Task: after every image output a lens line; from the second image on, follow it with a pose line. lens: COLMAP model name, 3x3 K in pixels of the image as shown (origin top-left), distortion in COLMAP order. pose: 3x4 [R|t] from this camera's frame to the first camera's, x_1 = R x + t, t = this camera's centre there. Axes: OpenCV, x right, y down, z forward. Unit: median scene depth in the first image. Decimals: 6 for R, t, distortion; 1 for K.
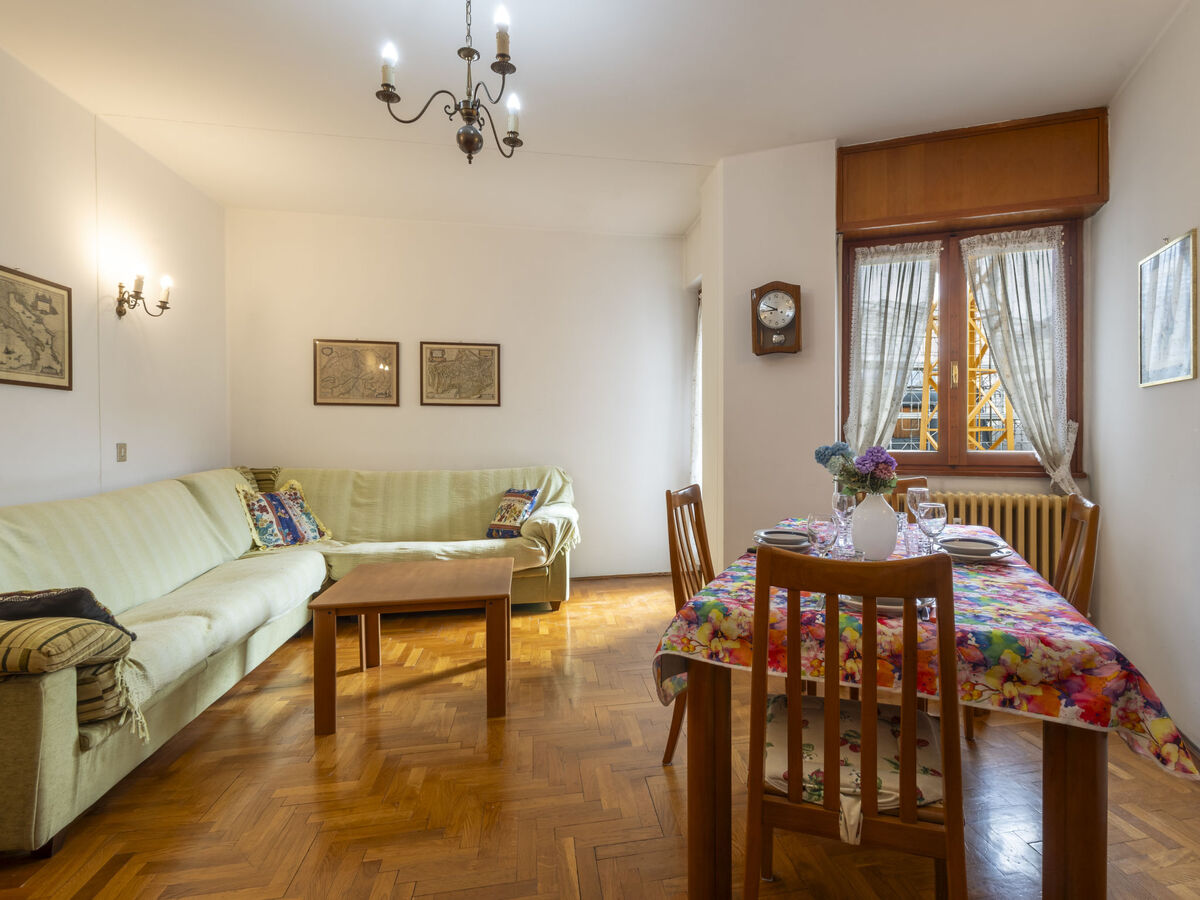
lens RADIAL K [[618.6, 0, 650.3], [0, 618.6, 442.5], [0, 0, 1]] dist [0.006032, -0.001248]
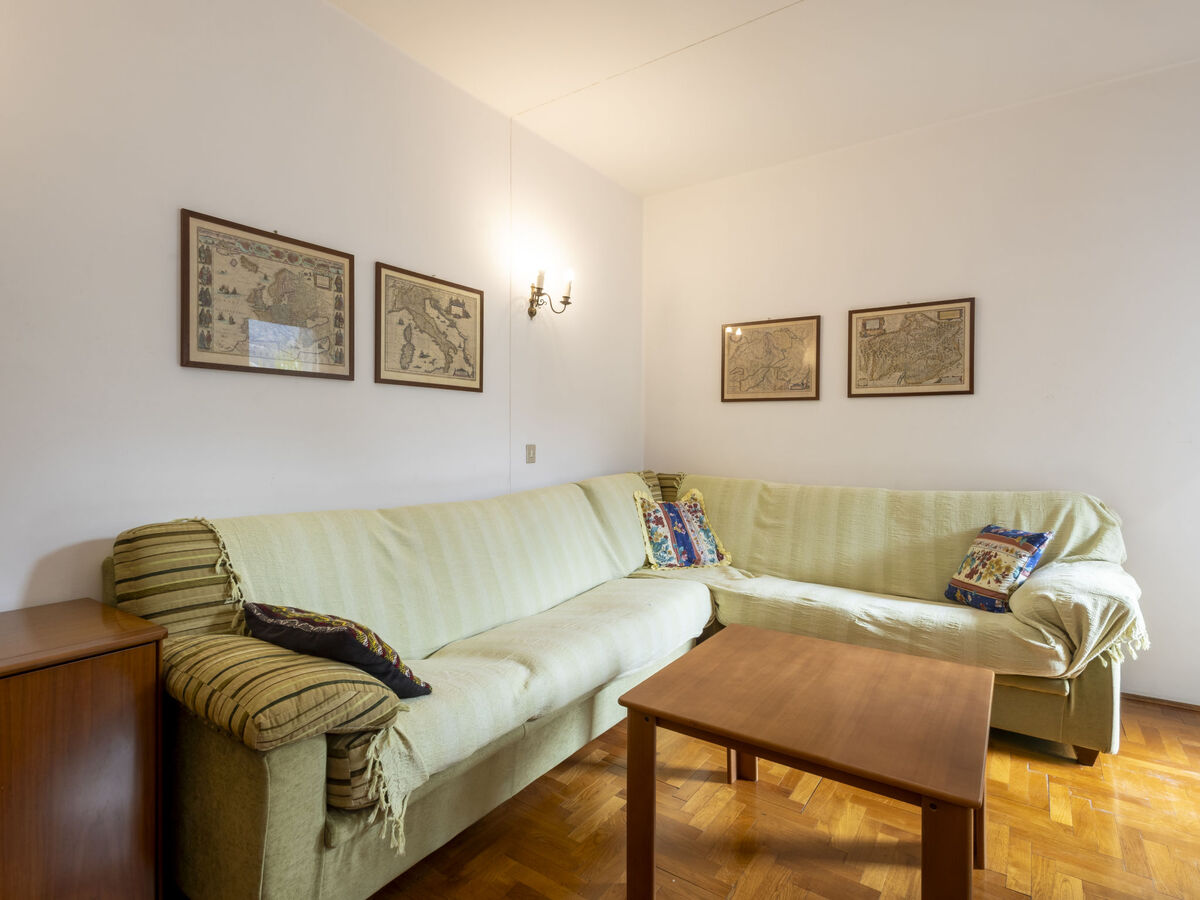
lens RADIAL K [[618.6, 0, 574.9], [0, 618.6, 442.1], [0, 0, 1]] dist [0.006032, -0.001248]
pose [[0.684366, 0.009887, -0.729072, -0.088232], [-0.013403, 0.999910, 0.000978, -0.005074], [0.729015, 0.009102, 0.684437, 0.407747]]
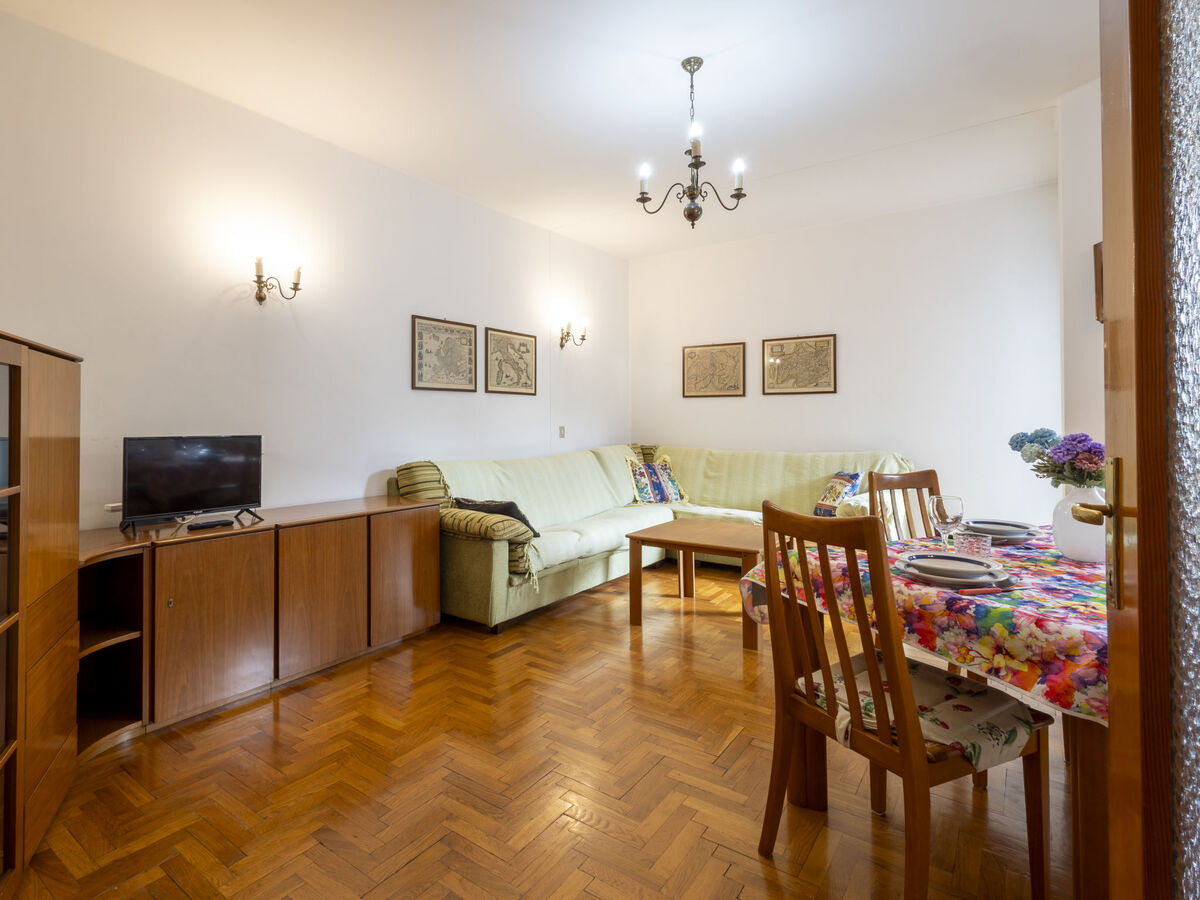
lens RADIAL K [[618.6, 0, 525.9], [0, 618.6, 414.2], [0, 0, 1]] dist [0.006032, -0.001248]
pose [[0.648167, -0.009962, -0.761433, 0.342000], [-0.006136, 0.999814, -0.018303, -0.000342], [0.761474, 0.016535, 0.647985, -0.125001]]
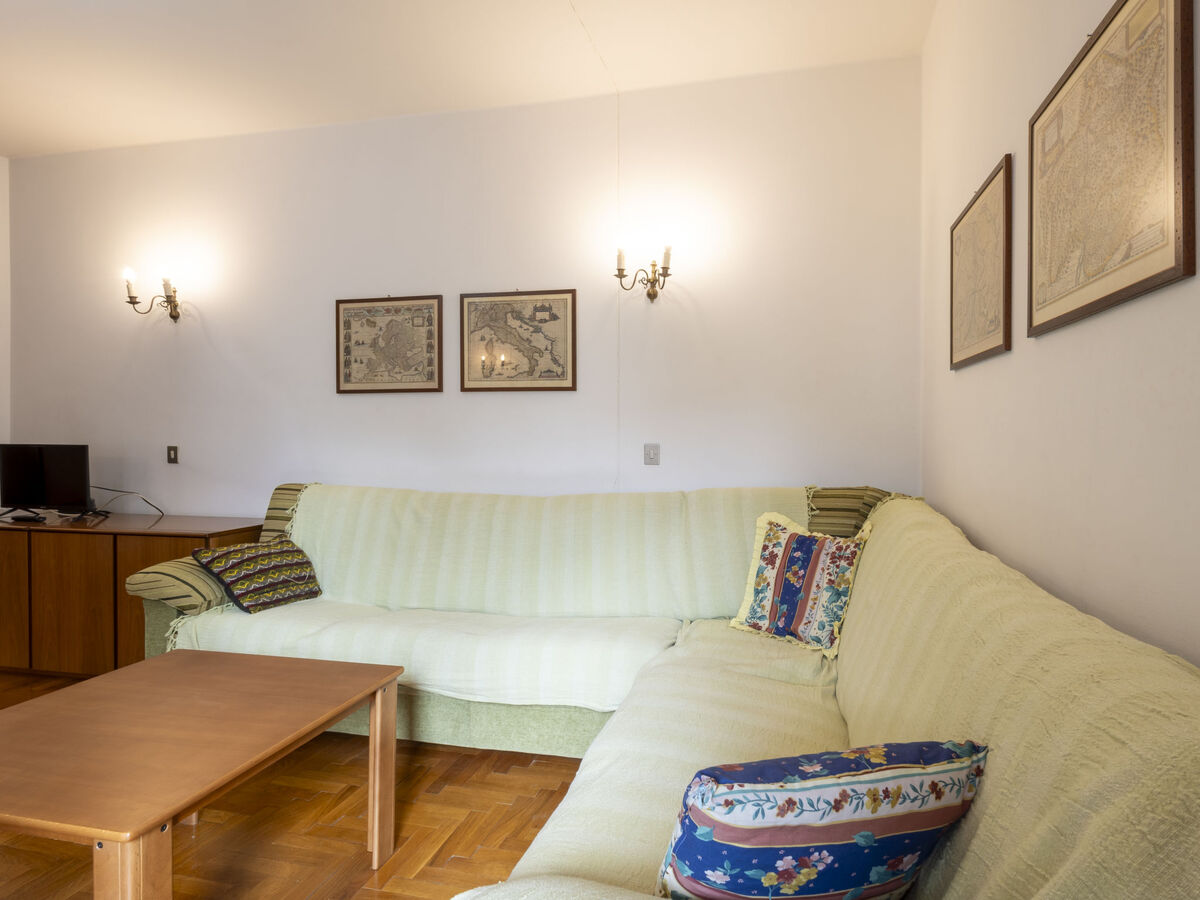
lens RADIAL K [[618.6, 0, 656.0], [0, 618.6, 444.5], [0, 0, 1]] dist [0.006032, -0.001248]
pose [[-0.381920, 0.033620, -0.923584, -0.040534], [-0.008657, 0.999164, 0.039951, -0.035547], [0.924155, 0.023254, -0.381309, 1.467439]]
